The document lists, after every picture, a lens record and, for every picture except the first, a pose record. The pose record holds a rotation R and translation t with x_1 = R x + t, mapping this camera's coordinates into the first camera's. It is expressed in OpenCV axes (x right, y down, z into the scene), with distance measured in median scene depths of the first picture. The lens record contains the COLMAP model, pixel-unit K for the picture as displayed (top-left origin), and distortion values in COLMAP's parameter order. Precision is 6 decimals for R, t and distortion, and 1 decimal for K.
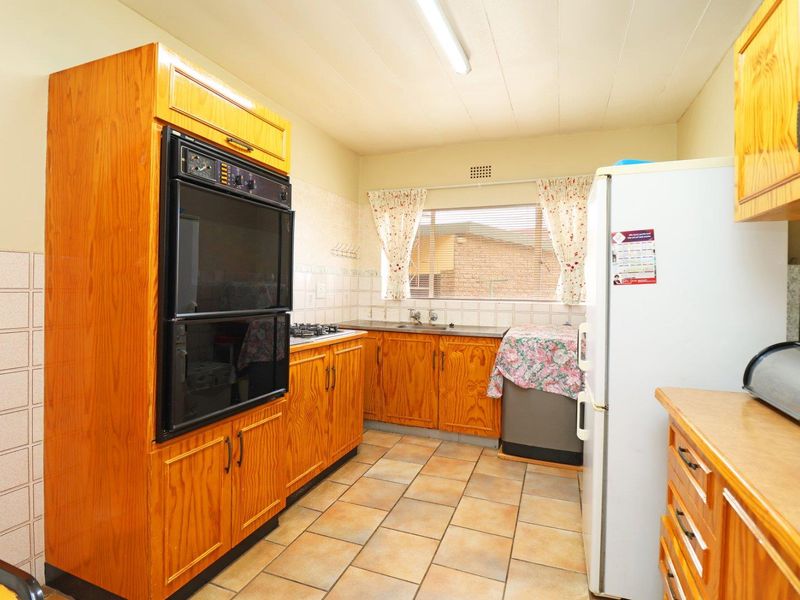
lens RADIAL K [[432.6, 0, 382.3], [0, 432.6, 297.1], [0, 0, 1]] dist [0.000506, -0.000944]
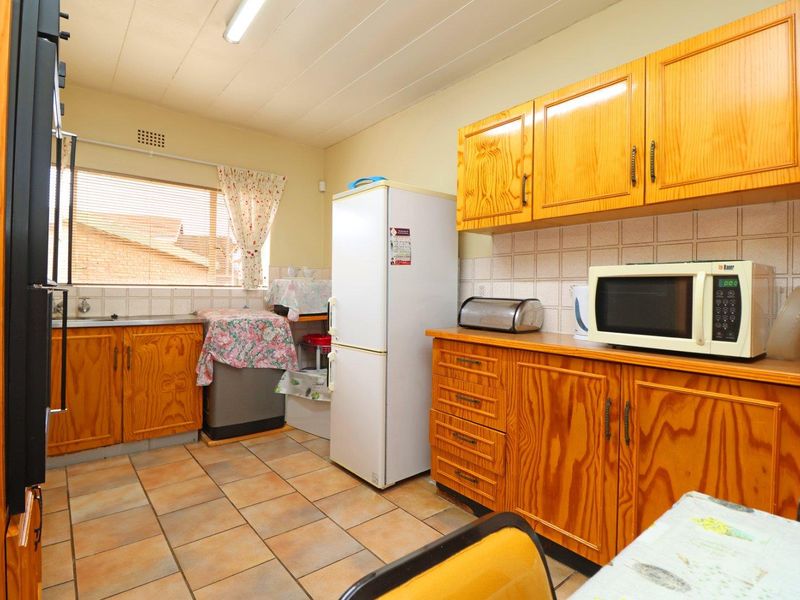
lens RADIAL K [[430.0, 0, 419.0], [0, 430.0, 302.2], [0, 0, 1]] dist [0.000010, -0.001129]
pose [[0.455749, -0.029658, 0.889614, -0.383508], [0.015313, 0.999558, 0.025478, 0.033771], [-0.889976, 0.002011, 0.456002, 0.154485]]
